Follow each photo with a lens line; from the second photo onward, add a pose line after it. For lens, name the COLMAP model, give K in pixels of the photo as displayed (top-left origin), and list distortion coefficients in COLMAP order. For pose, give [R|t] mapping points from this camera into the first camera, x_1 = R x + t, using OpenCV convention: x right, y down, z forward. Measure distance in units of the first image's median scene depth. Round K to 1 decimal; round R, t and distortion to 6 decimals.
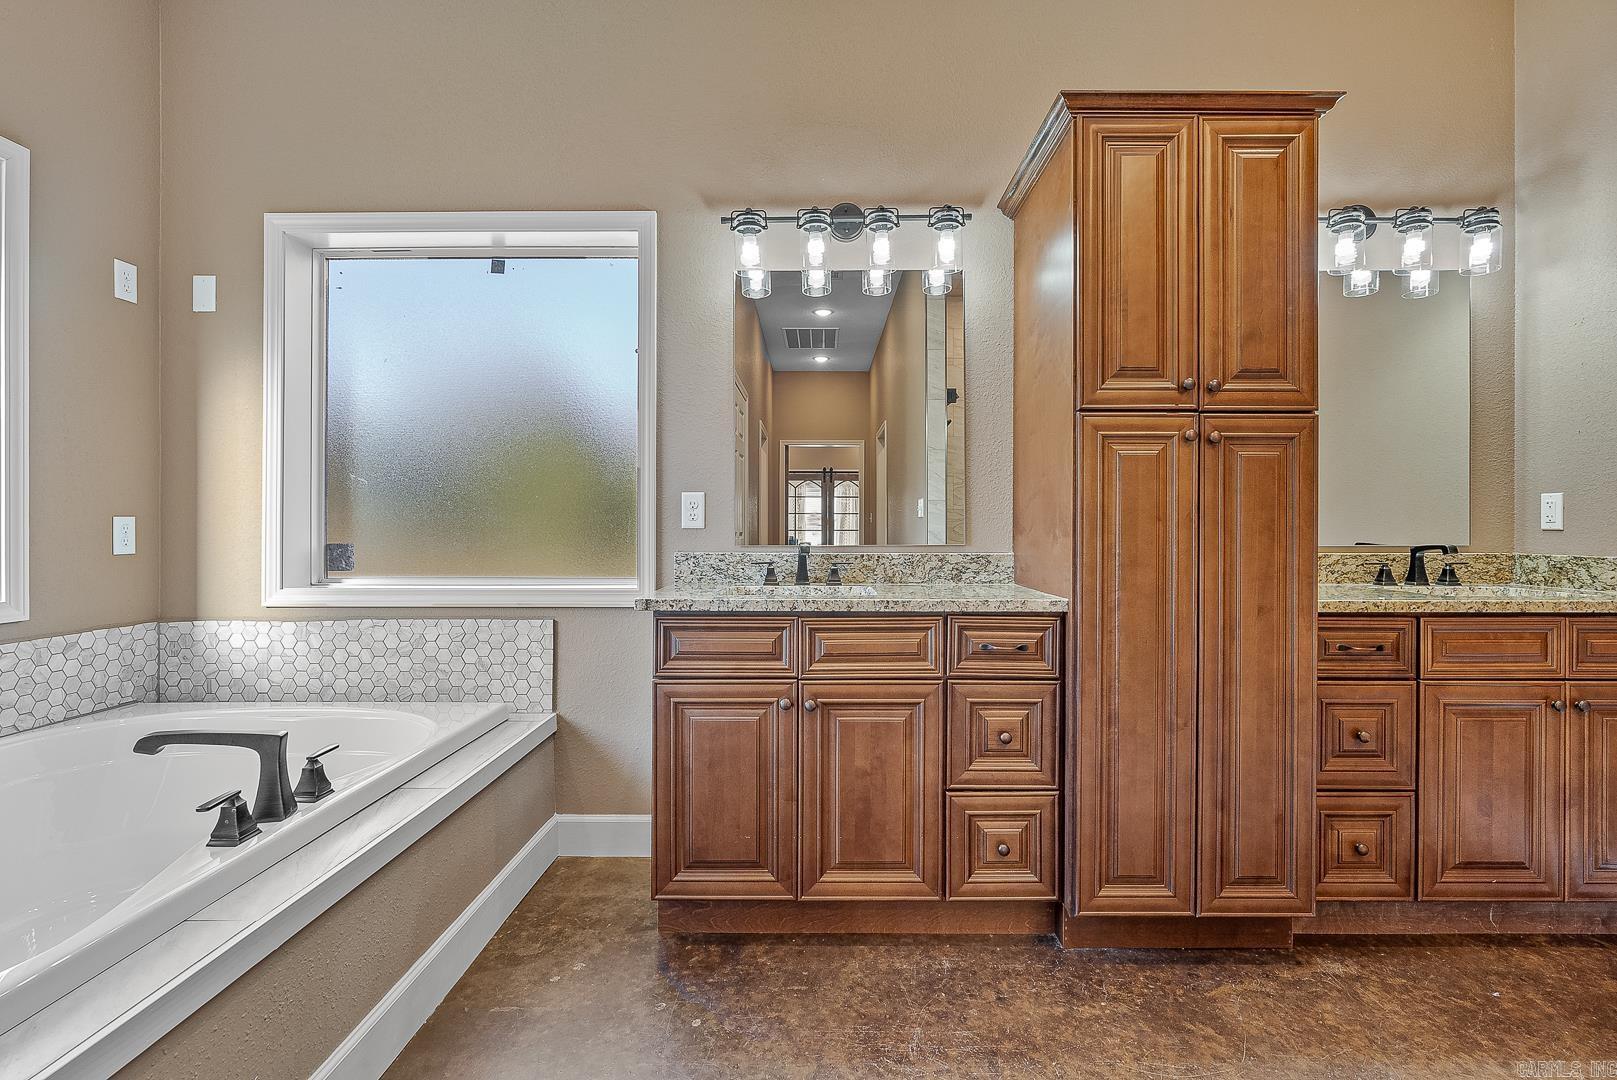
lens RADIAL K [[742.4, 0, 818.2], [0, 742.4, 526.5], [0, 0, 1]] dist [-0.006392, 0.002522]
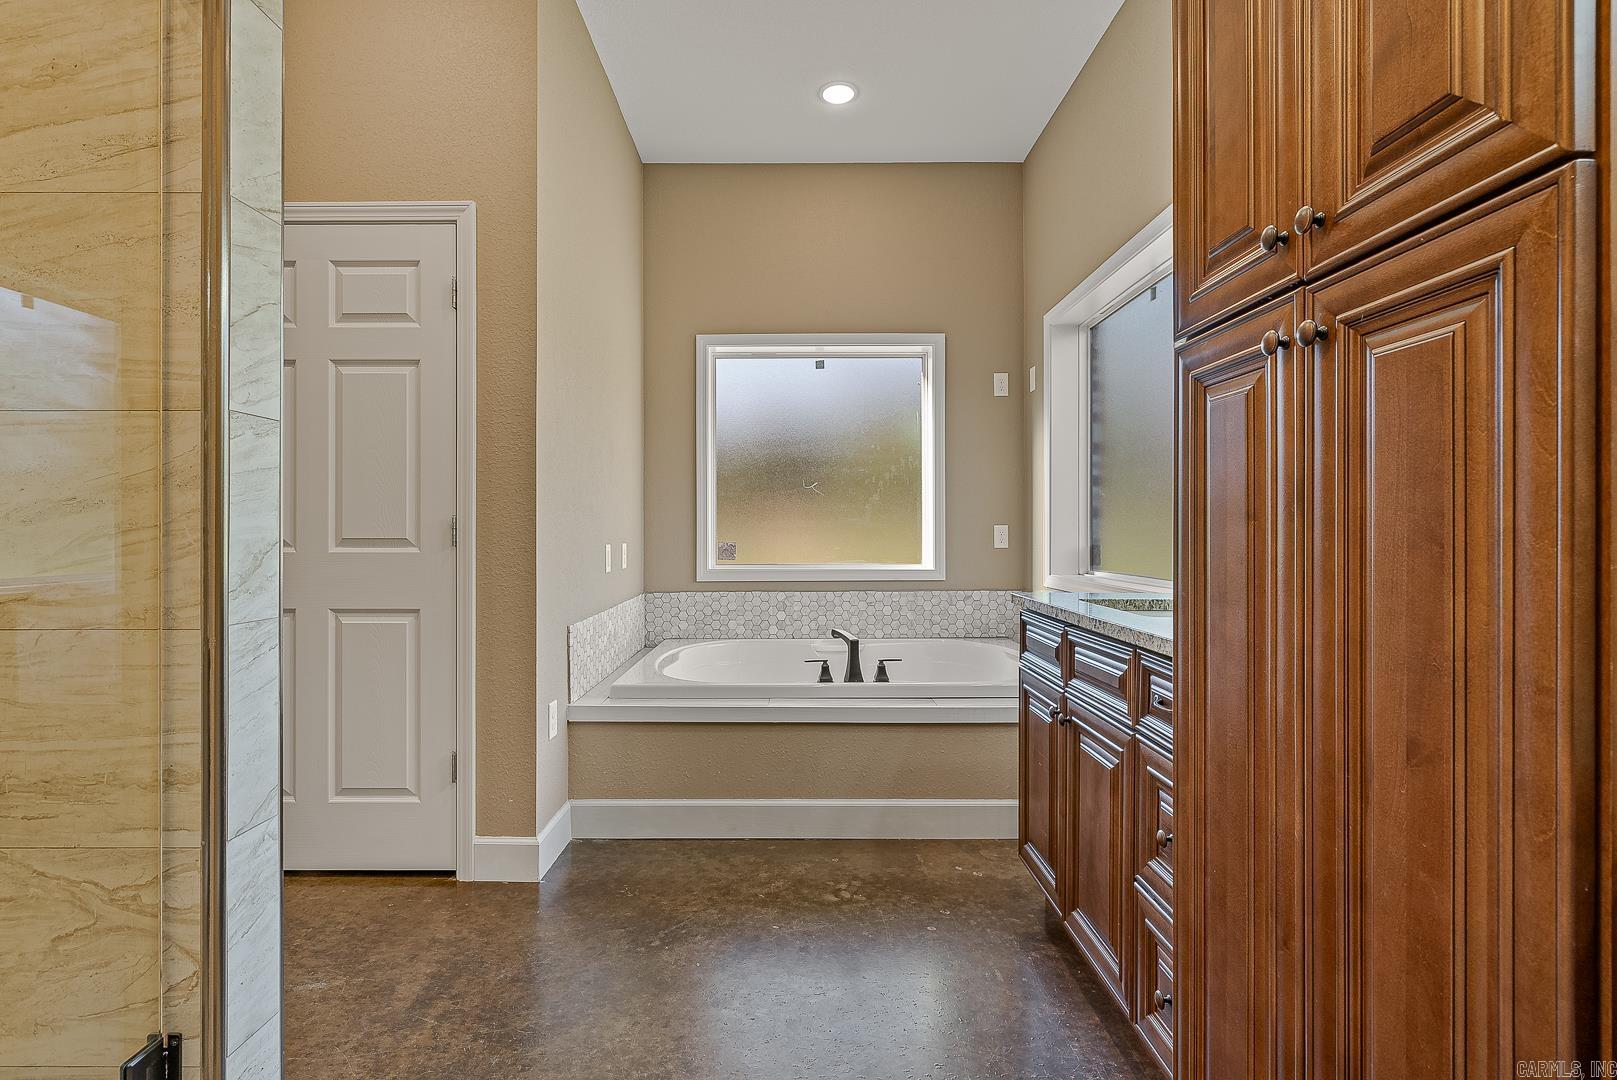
lens RADIAL K [[773.6, 0, 824.2], [0, 773.6, 534.8], [0, 0, 1]] dist [-0.010096, 0.006047]
pose [[0.022174, 0.004525, -0.999744, 0.826513], [-0.002083, 0.999988, 0.004480, 0.000522], [0.999752, 0.001983, 0.022183, 0.575957]]
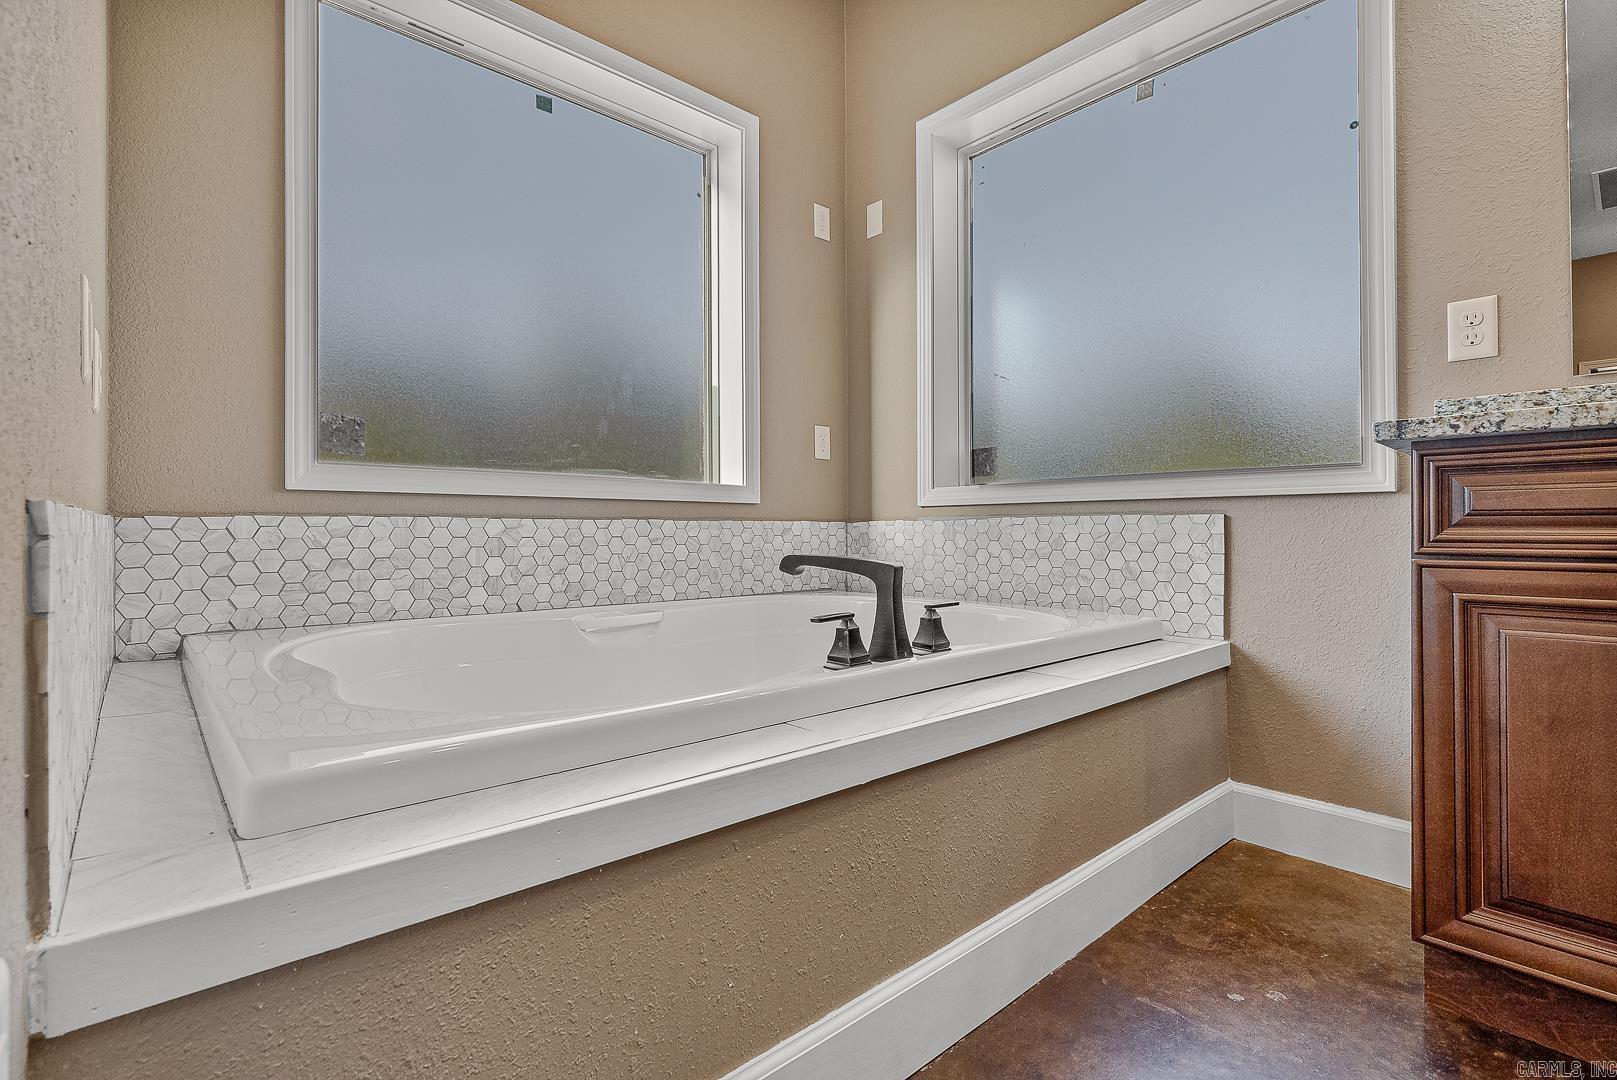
lens RADIAL K [[742.4, 0, 818.2], [0, 742.4, 526.5], [0, 0, 1]] dist [-0.006392, 0.002522]
pose [[0.672355, -0.010483, -0.740155, -0.091629], [0.002400, 0.999925, -0.011982, 0.160541], [0.740225, 0.006280, 0.672329, 0.225681]]
